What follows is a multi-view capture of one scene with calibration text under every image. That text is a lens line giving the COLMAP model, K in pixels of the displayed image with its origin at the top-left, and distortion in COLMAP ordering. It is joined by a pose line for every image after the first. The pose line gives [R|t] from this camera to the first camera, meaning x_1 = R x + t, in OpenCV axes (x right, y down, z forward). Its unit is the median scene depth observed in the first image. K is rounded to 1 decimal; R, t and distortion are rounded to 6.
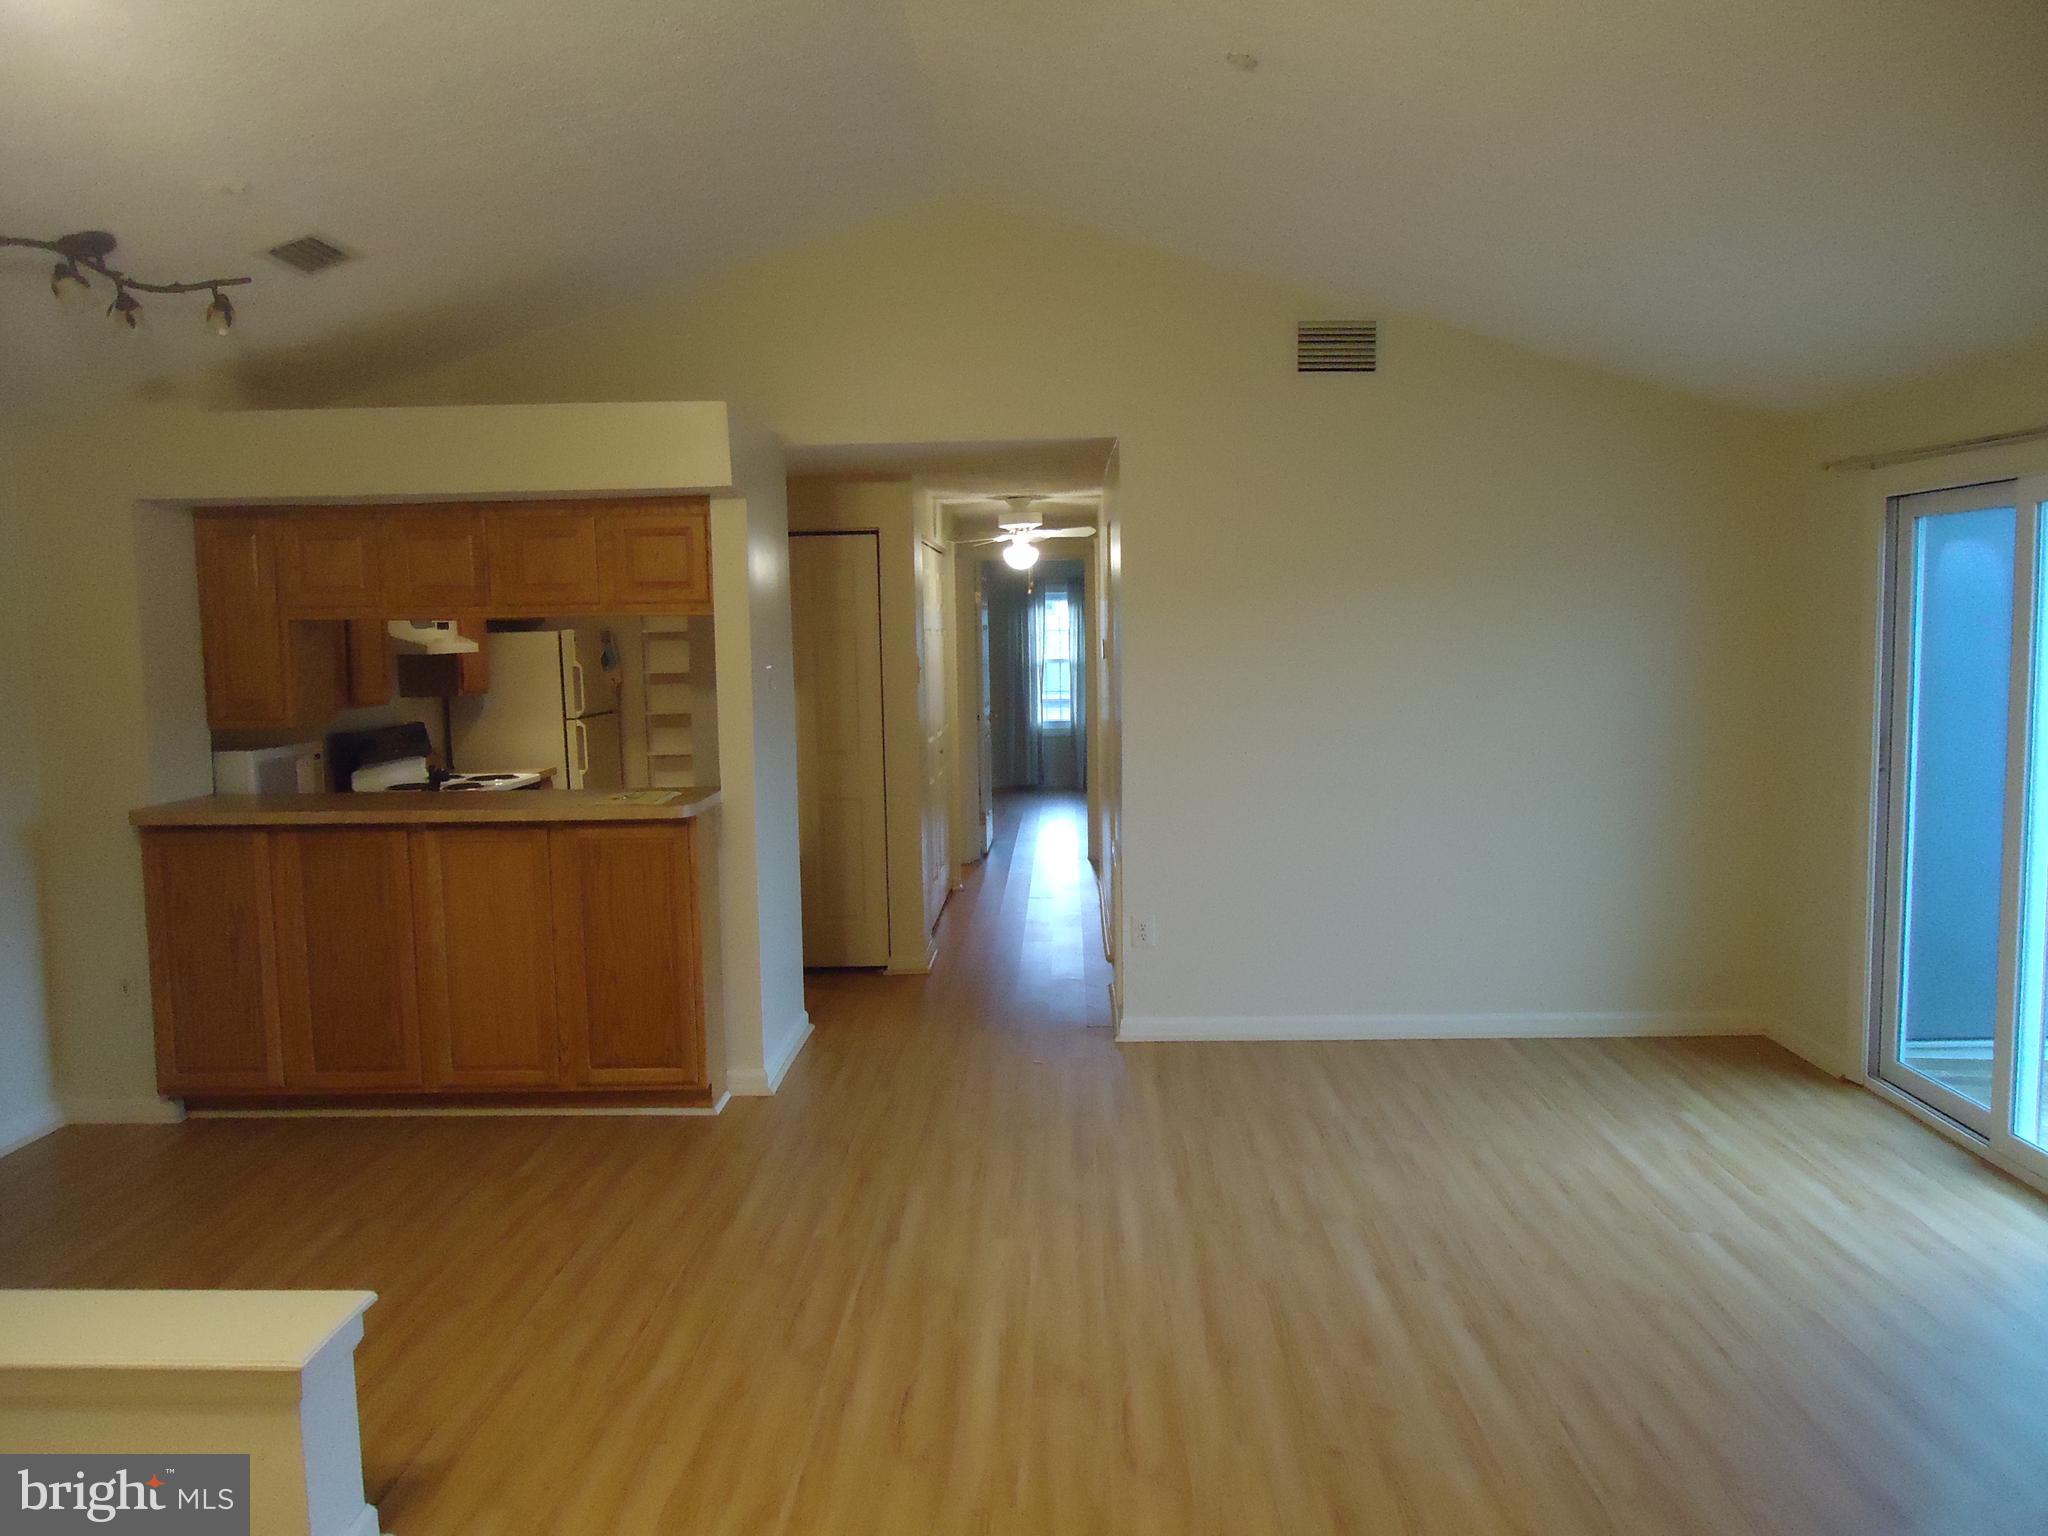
lens RADIAL K [[1458.9, 0, 1018.4], [0, 1458.9, 750.0], [0, 0, 1]] dist [-0.003142, -0.002850]
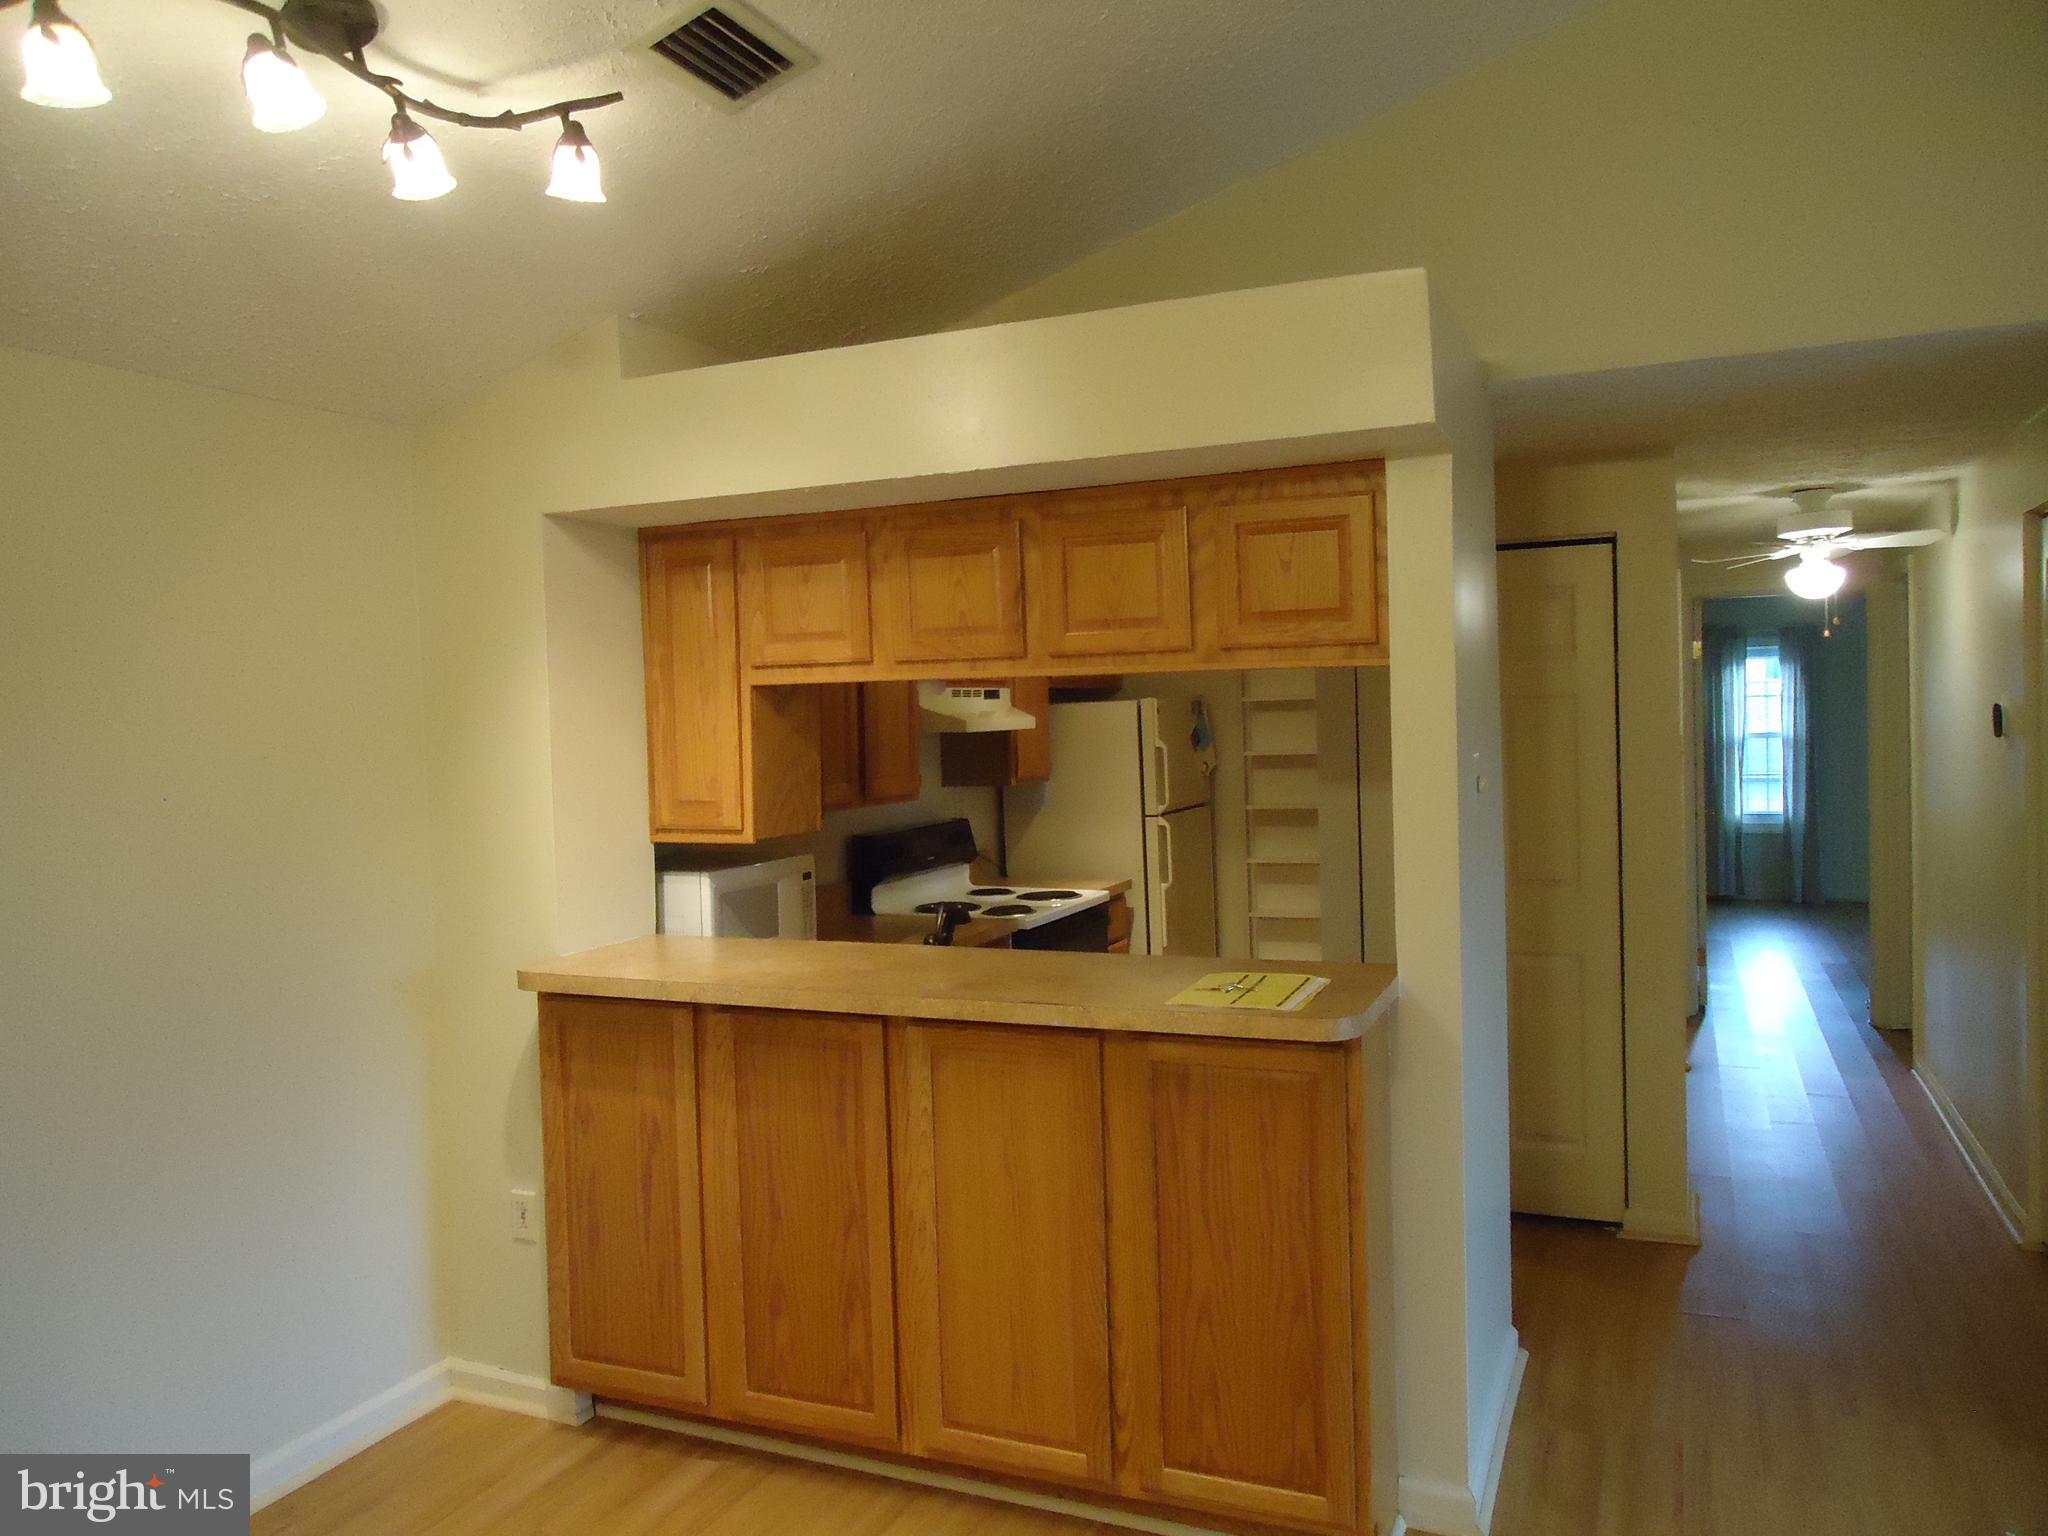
lens RADIAL K [[1458.9, 0, 1018.4], [0, 1458.9, 750.0], [0, 0, 1]] dist [-0.003142, -0.002850]
pose [[0.923276, 0.002420, -0.384130, -0.088325], [-0.021424, 0.998748, -0.045201, -0.022026], [0.383540, 0.049963, 0.922172, 0.303198]]
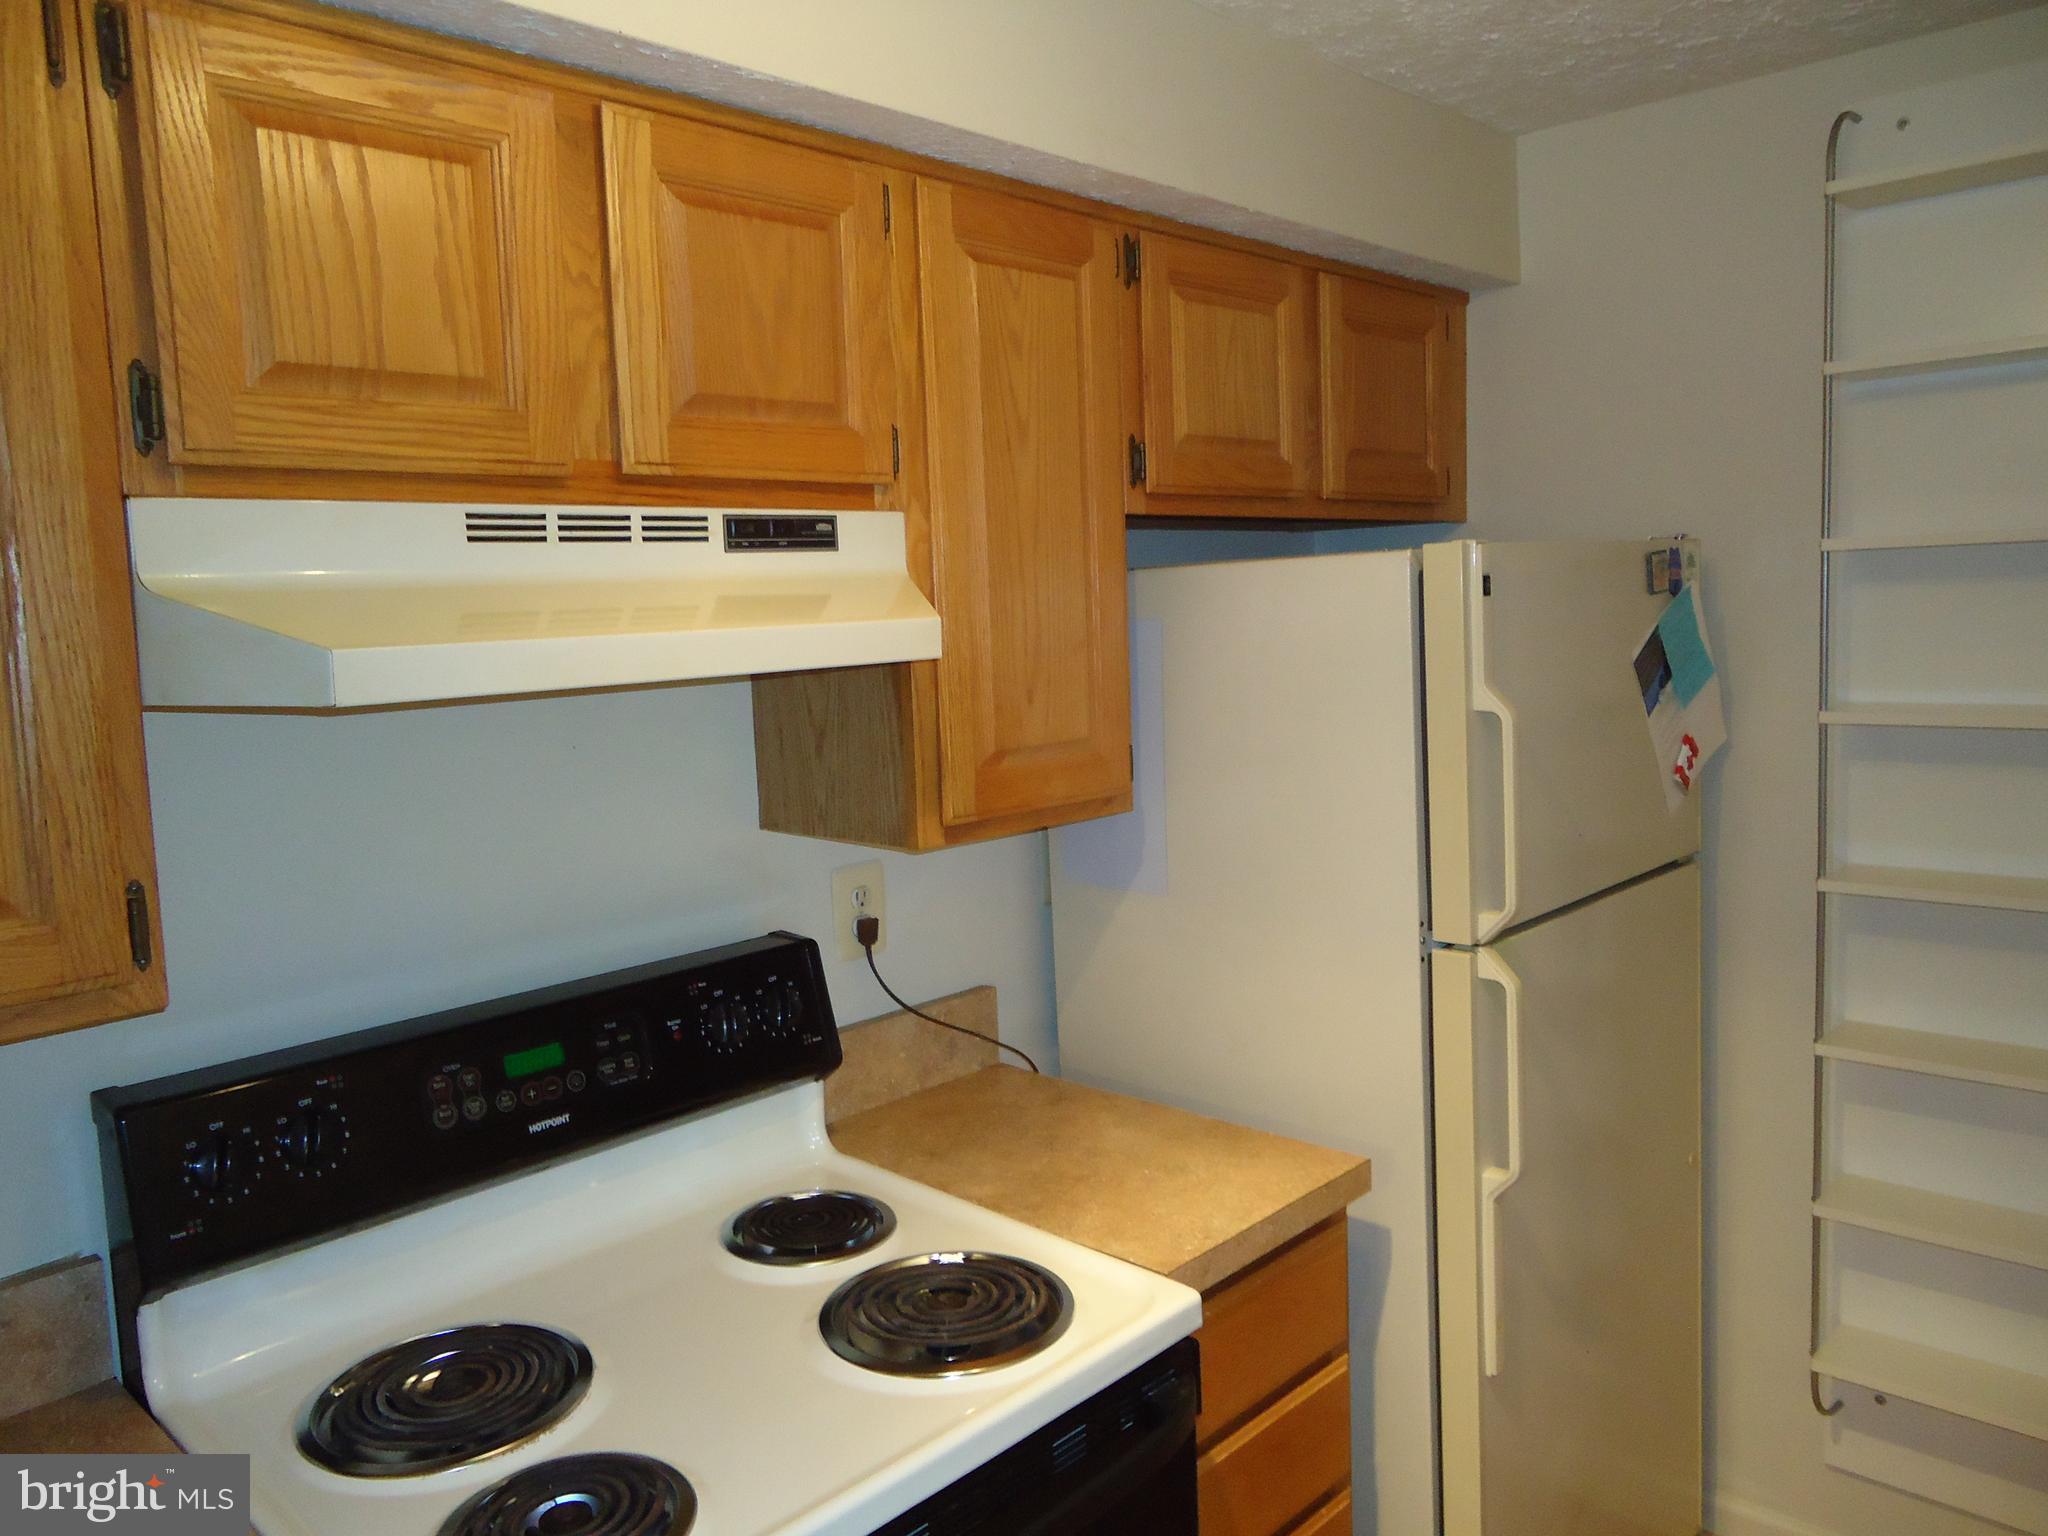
lens RADIAL K [[1458.9, 0, 1018.4], [0, 1458.9, 750.0], [0, 0, 1]] dist [-0.003142, -0.002850]
pose [[0.735872, 0.060884, -0.674378, -0.232366], [-0.033410, 0.998001, 0.053644, -0.068245], [0.676296, -0.016944, 0.736435, 0.888019]]
